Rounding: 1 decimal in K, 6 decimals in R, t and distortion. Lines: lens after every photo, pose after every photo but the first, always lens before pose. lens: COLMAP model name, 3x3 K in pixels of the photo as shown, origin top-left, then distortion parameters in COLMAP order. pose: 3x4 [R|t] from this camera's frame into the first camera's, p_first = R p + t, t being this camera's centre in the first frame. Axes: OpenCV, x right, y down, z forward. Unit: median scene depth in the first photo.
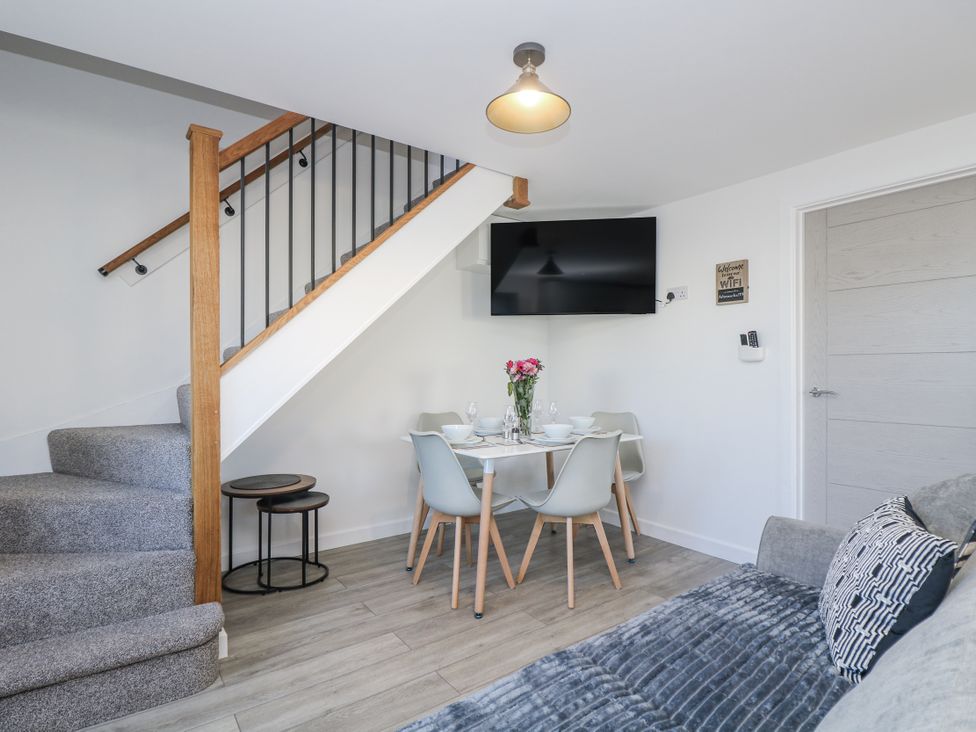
lens RADIAL K [[505.4, 0, 480.1], [0, 505.4, 373.3], [0, 0, 1]] dist [-0.002461, -0.000977]
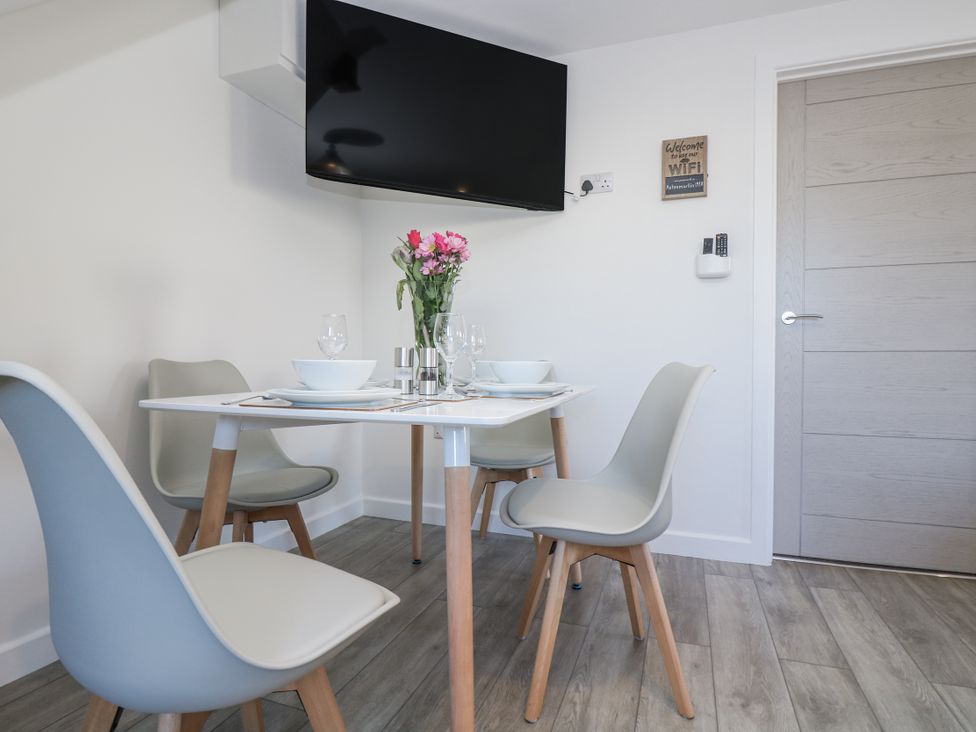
lens RADIAL K [[540.6, 0, 490.4], [0, 540.6, 371.6], [0, 0, 1]] dist [0.000416, -0.003673]
pose [[0.830239, -0.009906, 0.557319, -0.162552], [-0.002678, 0.999760, 0.021761, 0.094742], [-0.557401, -0.019559, 0.830013, 0.524697]]
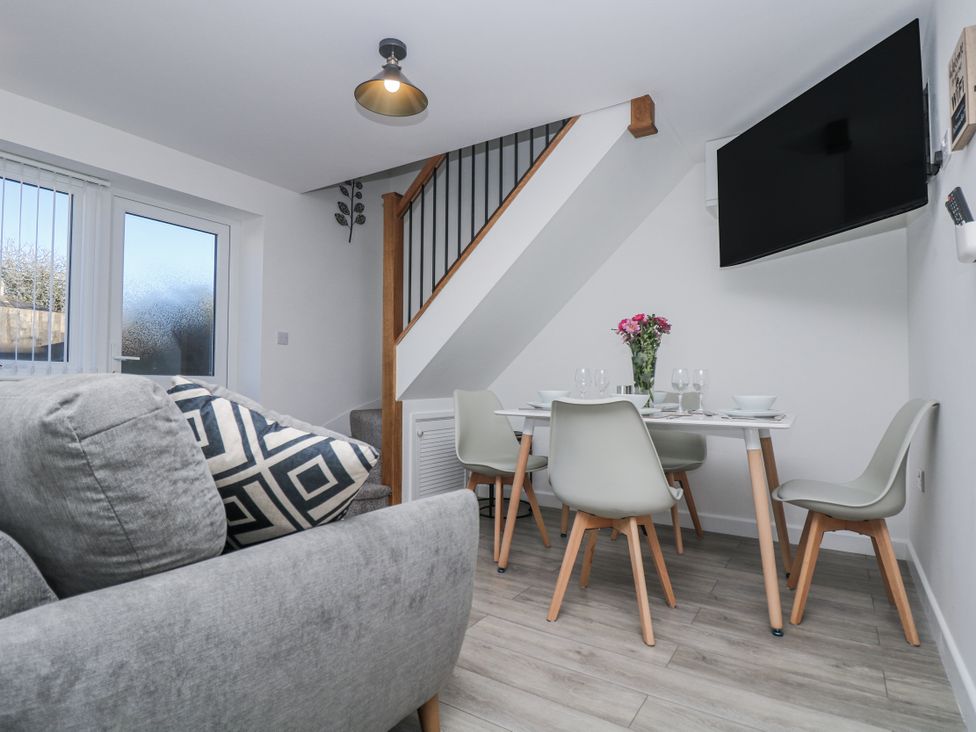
lens RADIAL K [[547.1, 0, 492.3], [0, 547.1, 362.3], [0, 0, 1]] dist [-0.007111, 0.000349]
pose [[0.354591, -0.030362, -0.934528, 0.807423], [-0.009405, 0.999306, -0.036035, 0.080100], [0.934974, 0.021567, 0.354060, 0.460717]]
